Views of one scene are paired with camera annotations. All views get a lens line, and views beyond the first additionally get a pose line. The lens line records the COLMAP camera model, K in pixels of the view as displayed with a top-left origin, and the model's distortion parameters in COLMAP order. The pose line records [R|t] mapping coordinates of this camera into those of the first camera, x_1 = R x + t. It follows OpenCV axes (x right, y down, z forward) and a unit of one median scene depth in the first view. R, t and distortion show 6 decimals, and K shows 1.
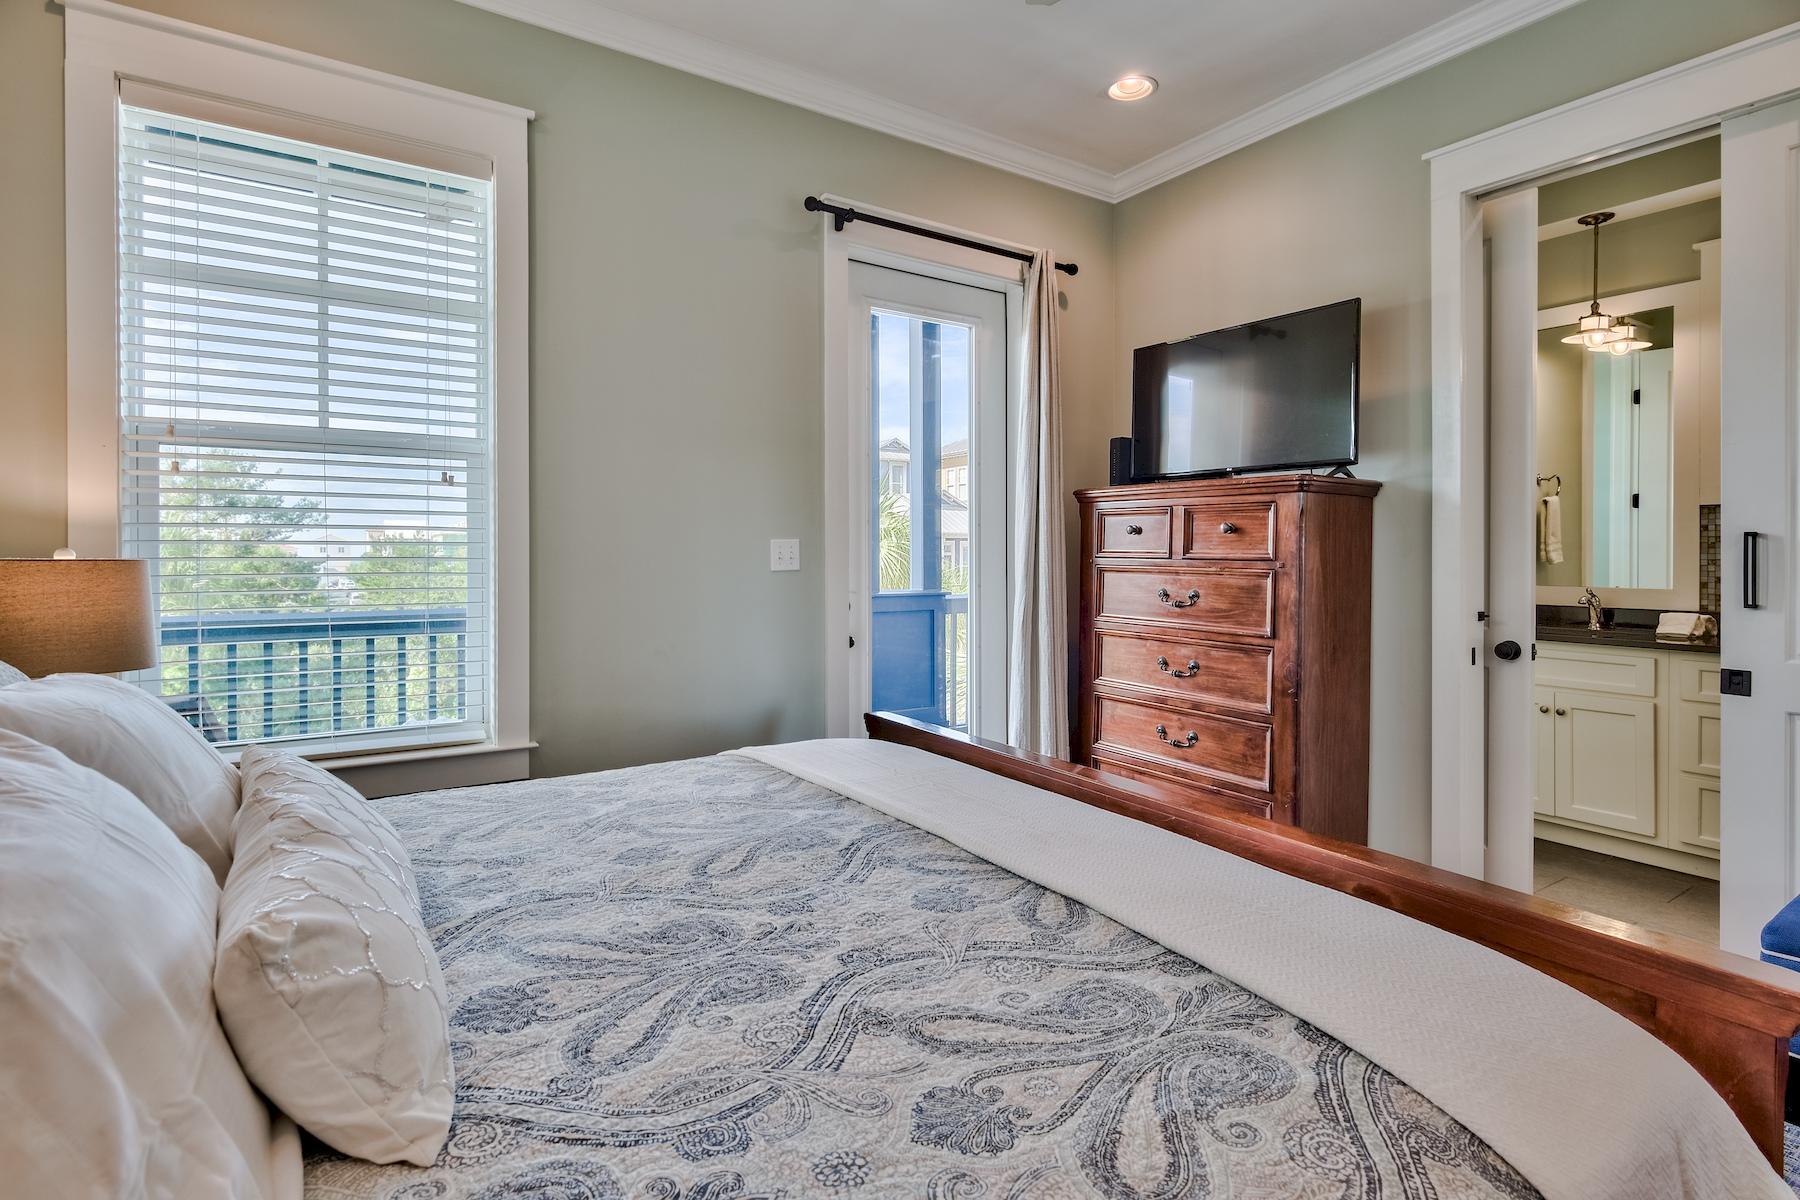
lens RADIAL K [[891.9, 0, 899.9], [0, 891.9, 547.8], [0, 0, 1]] dist [0.000385, 0.000346]
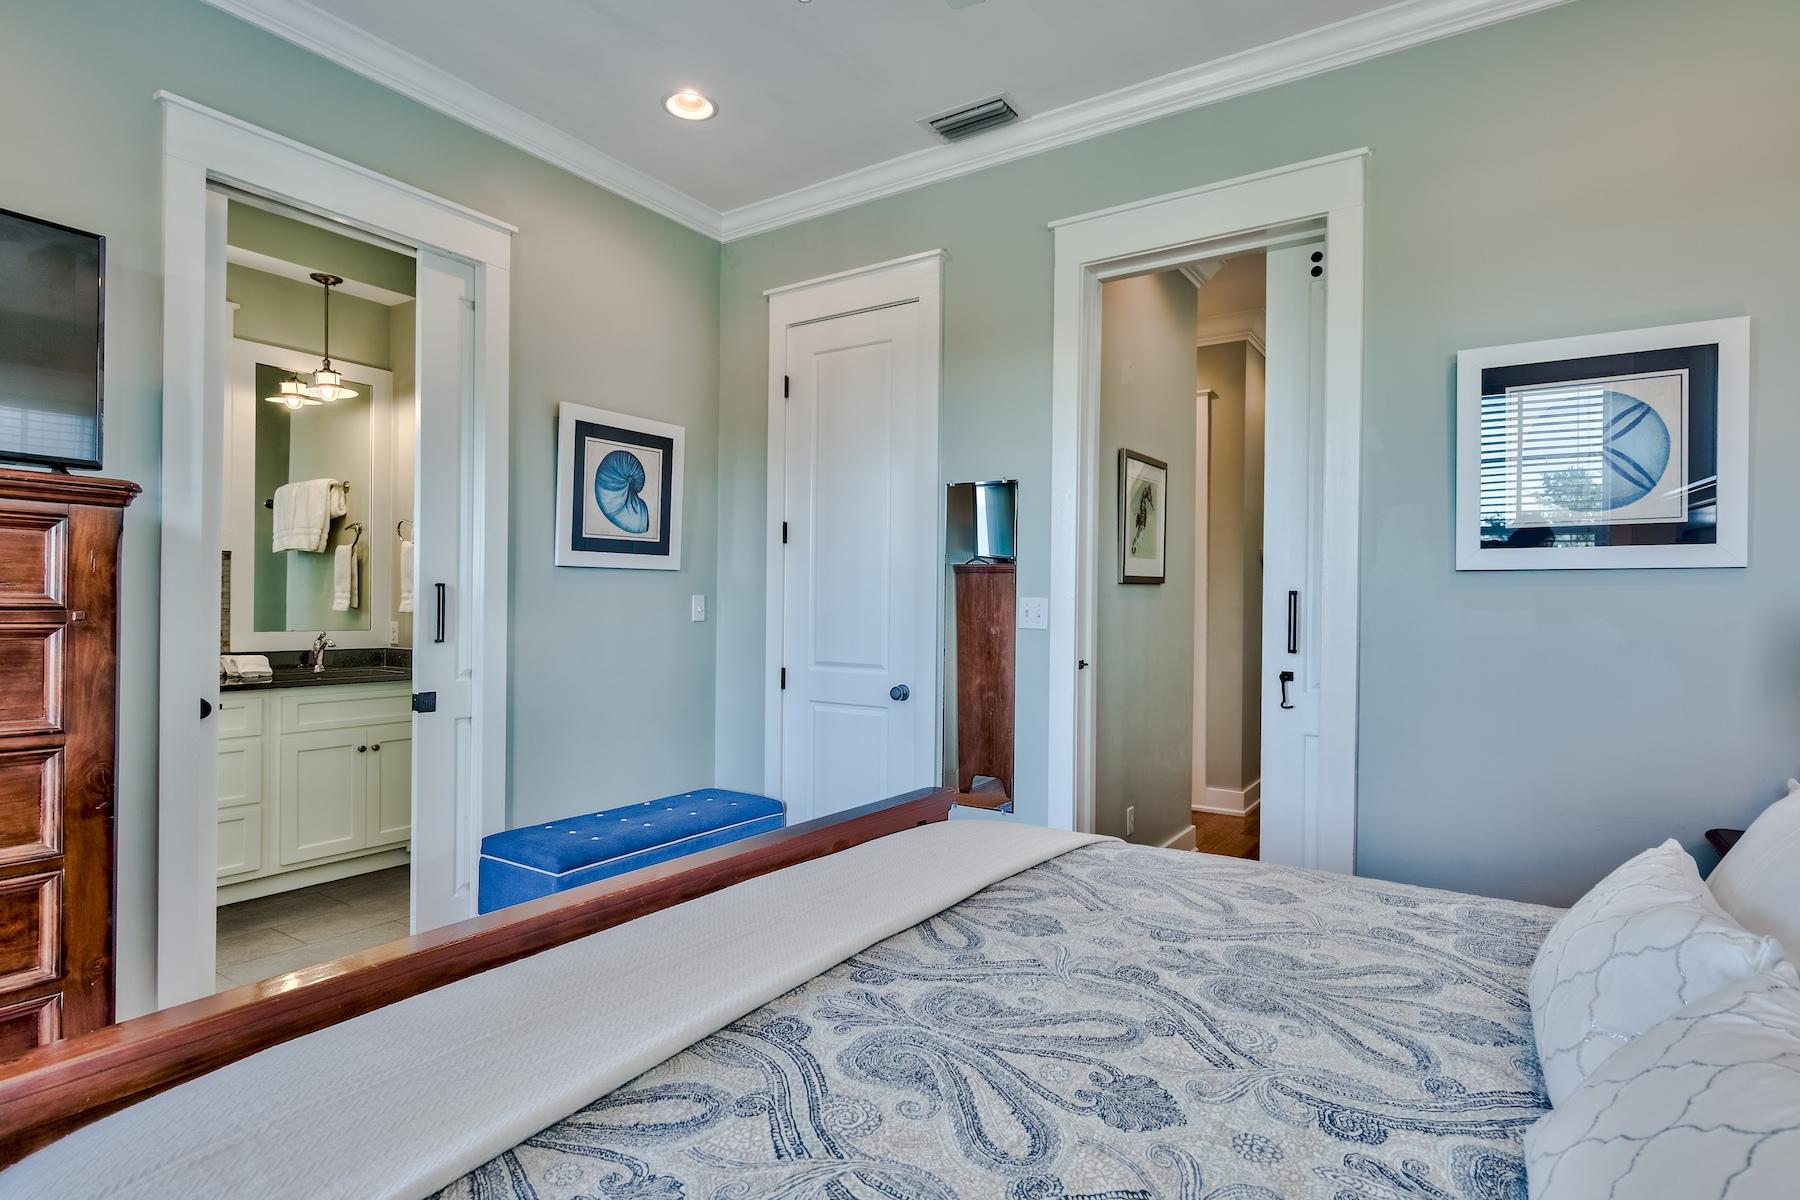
lens RADIAL K [[891.8, 0, 900.0], [0, 891.8, 600.0], [0, 0, 1]] dist [0.002360, 0.000485]
pose [[-0.383167, -0.001189, 0.923678, -0.710098], [-0.020220, 0.999770, -0.007101, 0.000620], [-0.923458, -0.021398, -0.383103, 1.237284]]
